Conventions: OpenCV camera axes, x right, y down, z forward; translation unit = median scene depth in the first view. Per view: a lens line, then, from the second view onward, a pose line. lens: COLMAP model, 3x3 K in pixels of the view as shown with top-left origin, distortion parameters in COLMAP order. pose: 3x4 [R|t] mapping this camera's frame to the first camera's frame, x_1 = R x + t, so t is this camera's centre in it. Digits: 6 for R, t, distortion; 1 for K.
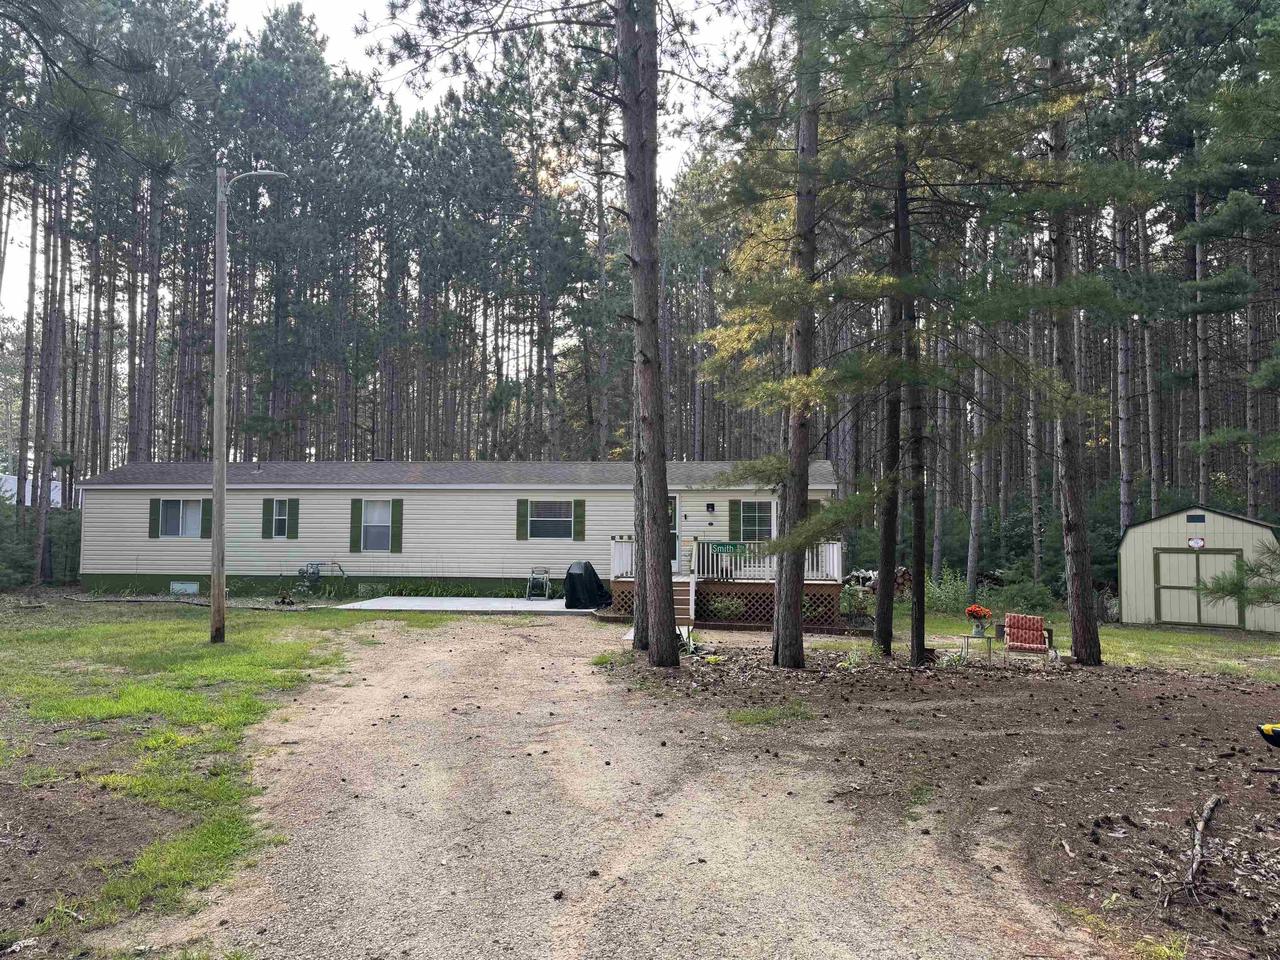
lens RADIAL K [[899.9, 0, 644.9], [0, 899.9, 475.8], [0, 0, 1]] dist [0.070651, -0.021881]
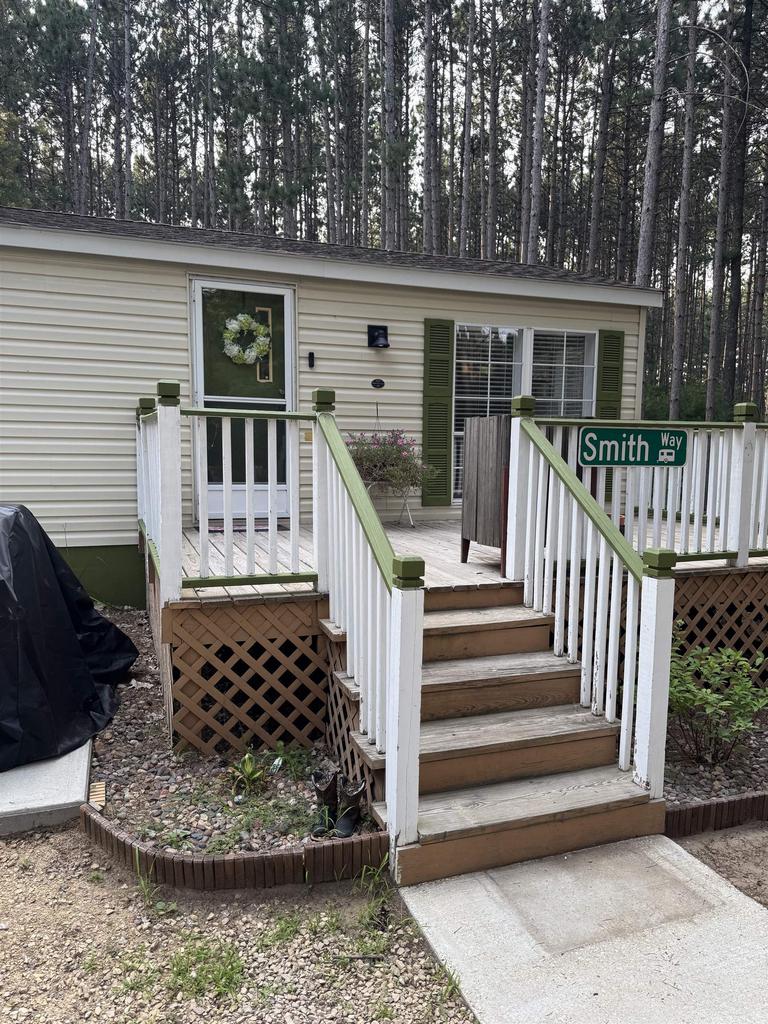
lens RADIAL K [[719.9, 0, 384.8], [0, 719.9, 517.8], [0, 0, 1]] dist [0.070651, -0.021881]
pose [[0.891193, -0.040802, 0.451786, -0.056256], [-0.034699, 0.986897, 0.157575, 0.058893], [-0.452296, -0.156106, 0.878100, 0.706285]]
